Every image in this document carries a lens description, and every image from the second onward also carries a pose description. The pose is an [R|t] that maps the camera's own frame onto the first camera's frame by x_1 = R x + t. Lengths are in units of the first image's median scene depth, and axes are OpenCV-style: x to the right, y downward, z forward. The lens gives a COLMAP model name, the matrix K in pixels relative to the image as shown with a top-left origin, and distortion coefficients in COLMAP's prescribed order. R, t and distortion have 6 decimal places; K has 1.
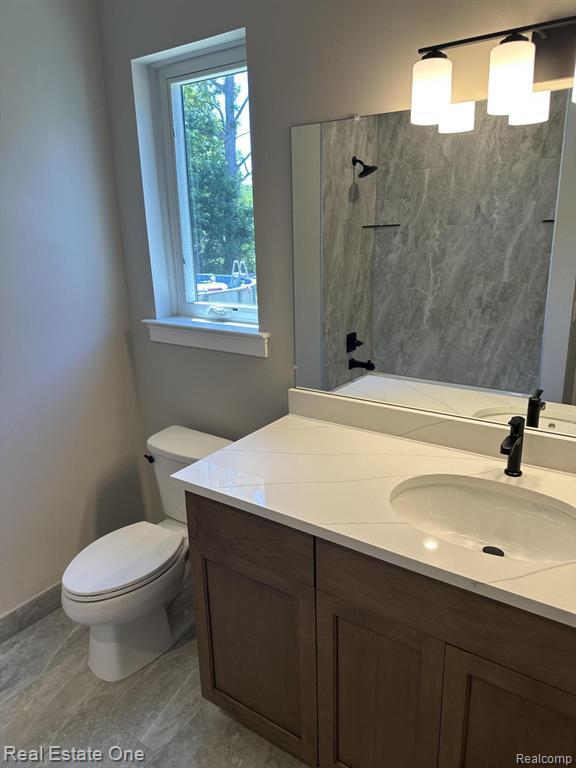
lens RADIAL K [[540.8, 0, 290.4], [0, 540.8, 387.1], [0, 0, 1]] dist [0.048607, -0.063316]
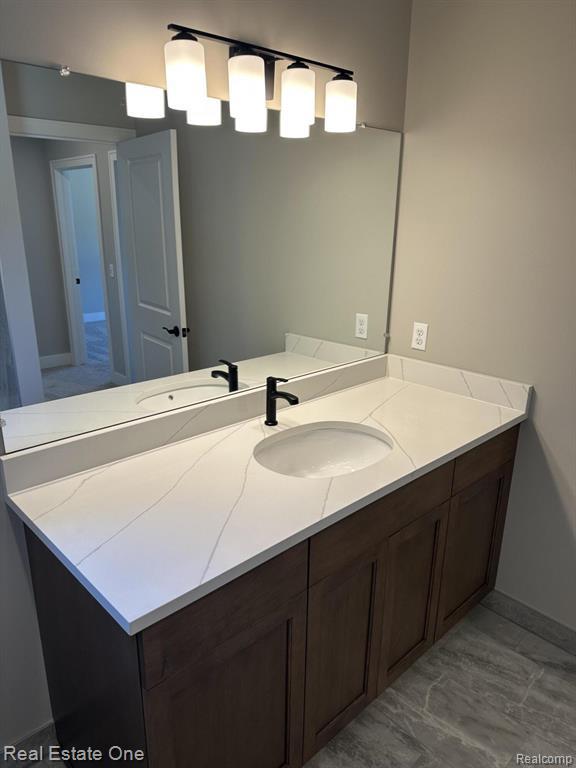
lens RADIAL K [[540.8, 0, 291.4], [0, 540.8, 389.0], [0, 0, 1]] dist [0.048607, -0.063316]
pose [[0.170053, -0.281509, 0.944370, -0.740249], [0.247751, 0.939760, 0.235522, -0.198254], [-0.953783, 0.193918, 0.229553, 0.684241]]
